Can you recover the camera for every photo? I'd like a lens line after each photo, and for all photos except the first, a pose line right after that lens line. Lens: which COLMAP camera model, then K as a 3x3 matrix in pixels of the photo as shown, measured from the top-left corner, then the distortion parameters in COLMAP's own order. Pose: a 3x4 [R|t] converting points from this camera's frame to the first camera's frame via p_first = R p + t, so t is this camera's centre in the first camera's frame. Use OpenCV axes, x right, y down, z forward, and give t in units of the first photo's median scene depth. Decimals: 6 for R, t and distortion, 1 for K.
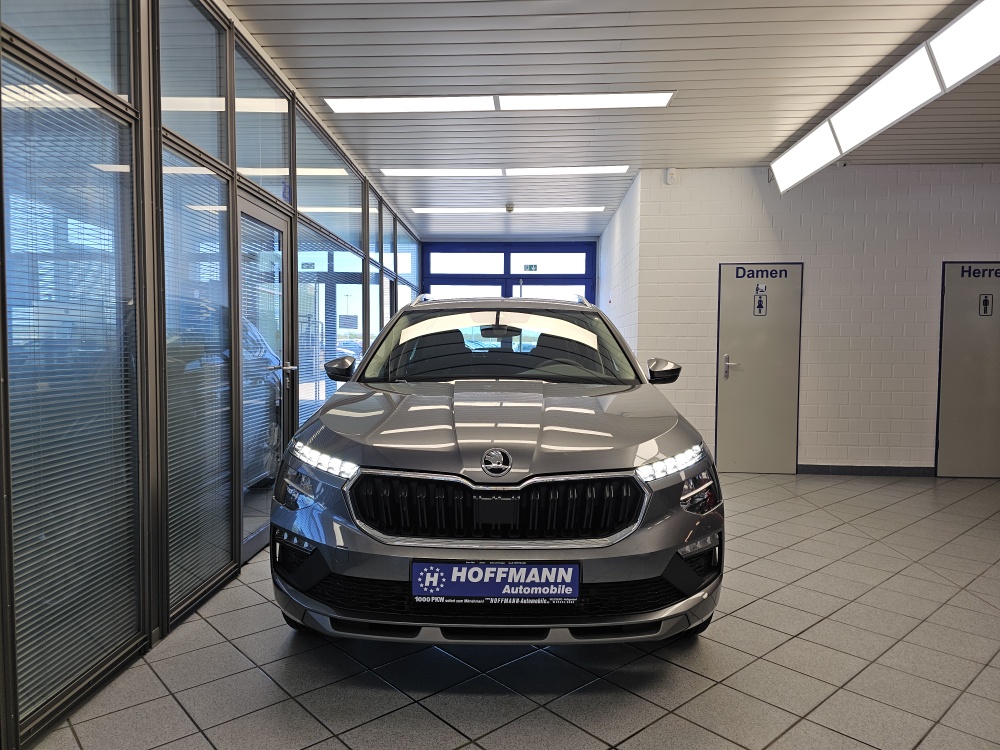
lens RADIAL K [[672.1, 0, 458.3], [0, 672.1, 419.6], [0, 0, 1]] dist [0.051525, -0.042524]
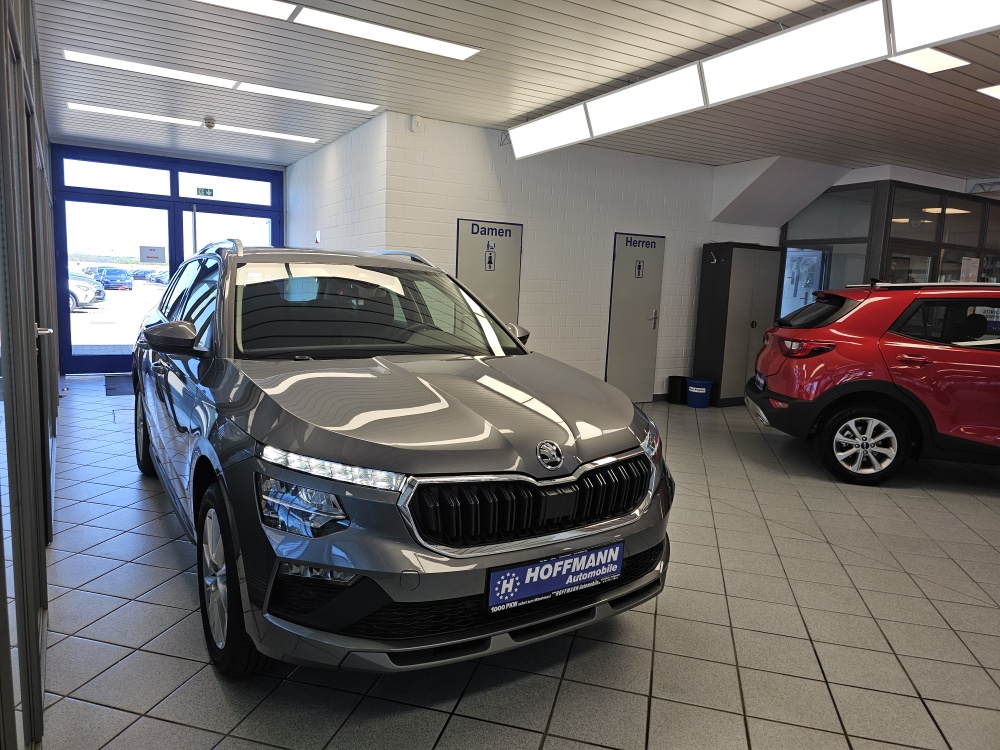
lens RADIAL K [[672.1, 0, 520.4], [0, 672.1, 423.2], [0, 0, 1]] dist [0.051525, -0.042524]
pose [[0.831464, -0.082029, 0.549490, -0.245446], [0.028215, 0.993998, 0.105693, -0.041490], [-0.554862, -0.072375, 0.828788, 0.104928]]
